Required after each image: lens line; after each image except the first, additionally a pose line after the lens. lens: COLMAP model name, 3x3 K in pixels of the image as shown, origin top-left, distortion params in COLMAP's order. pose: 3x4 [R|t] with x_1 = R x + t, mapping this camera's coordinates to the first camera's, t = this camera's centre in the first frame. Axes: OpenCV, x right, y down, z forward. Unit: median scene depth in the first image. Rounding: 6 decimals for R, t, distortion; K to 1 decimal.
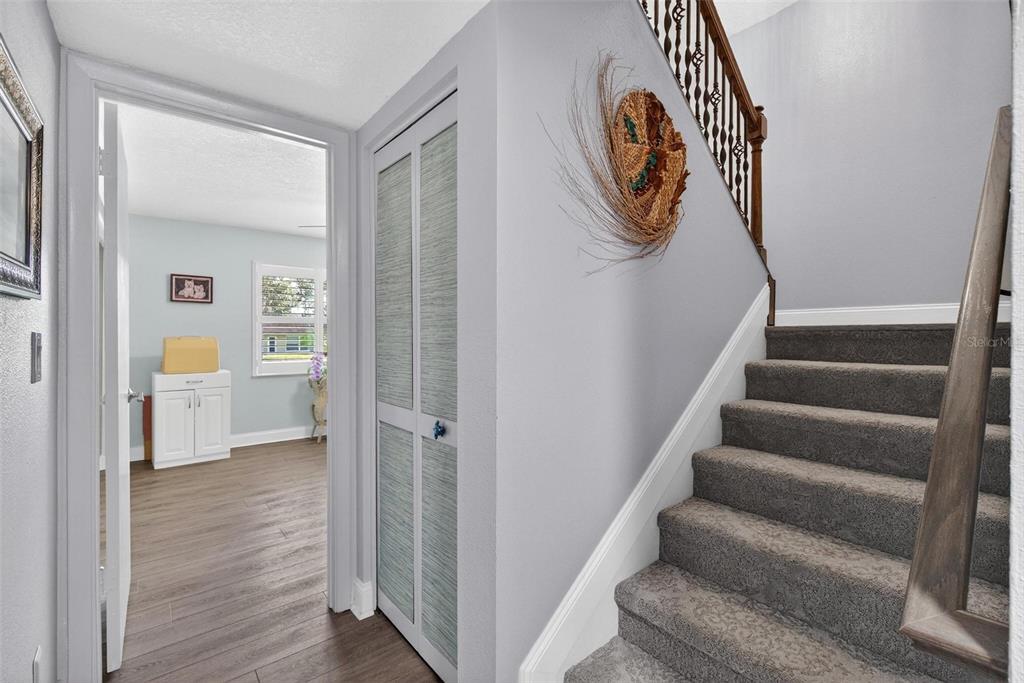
lens RADIAL K [[444.4, 0, 511.0], [0, 444.4, 341.2], [0, 0, 1]] dist [-0.000100, -0.000080]
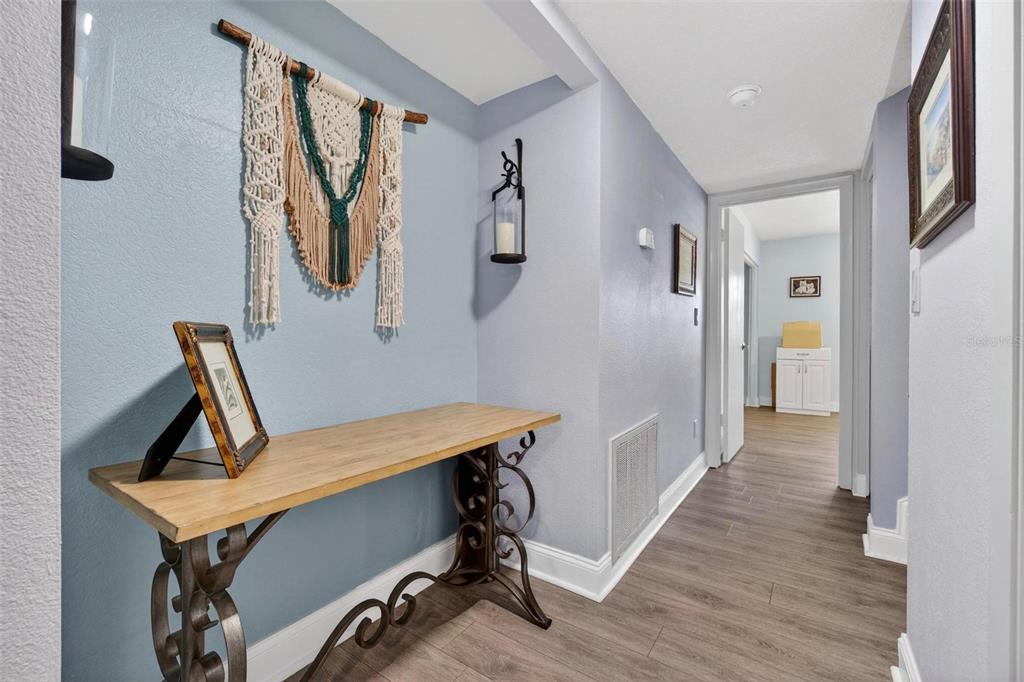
lens RADIAL K [[444.4, 0, 510.3], [0, 444.4, 335.9], [0, 0, 1]] dist [-0.000100, -0.000080]
pose [[0.277949, 0.002959, -0.960591, 0.334686], [-0.011712, 0.999931, -0.000309, 0.043089], [0.960524, 0.011336, 0.277965, -0.234774]]
